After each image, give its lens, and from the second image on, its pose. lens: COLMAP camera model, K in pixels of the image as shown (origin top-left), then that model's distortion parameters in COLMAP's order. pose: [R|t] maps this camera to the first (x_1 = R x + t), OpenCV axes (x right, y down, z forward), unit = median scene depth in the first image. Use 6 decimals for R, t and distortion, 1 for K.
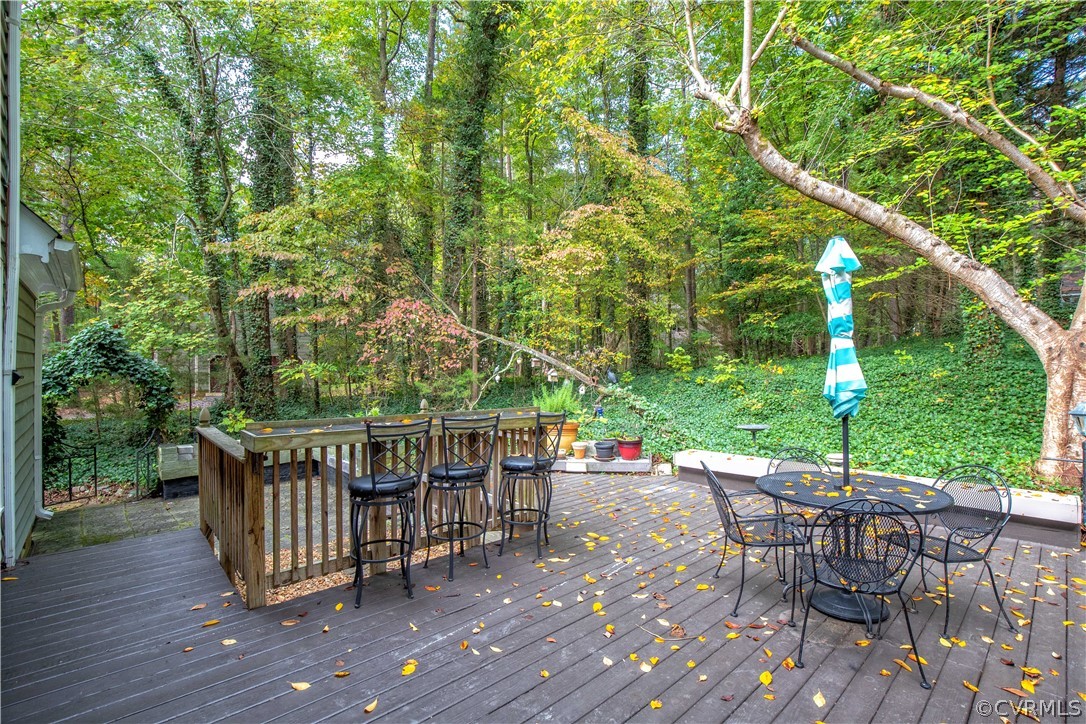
lens RADIAL K [[502.3, 0, 543.0], [0, 502.3, 362.0], [0, 0, 1]] dist [-0.017186, 0.000091]
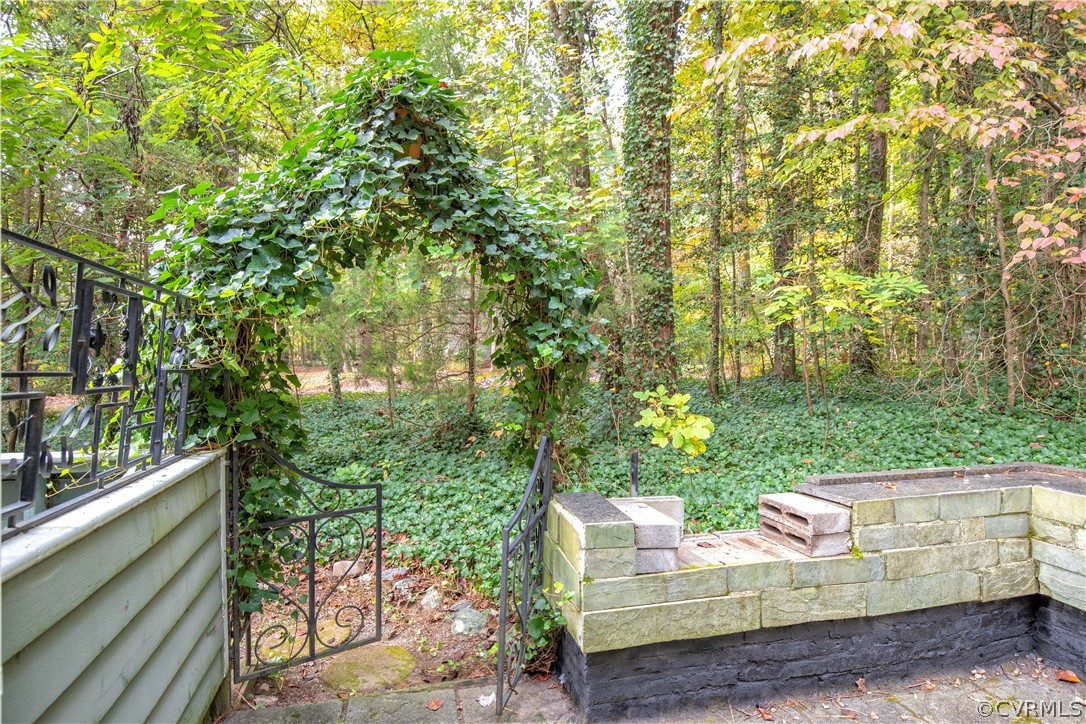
lens RADIAL K [[617.3, 0, 543.0], [0, 617.3, 362.0], [0, 0, 1]] dist [-0.000144, -0.000059]
pose [[0.880566, 0.037913, -0.472405, -0.627094], [-0.027736, 0.999209, 0.028492, 0.082302], [0.473112, -0.011987, 0.880921, 0.700430]]
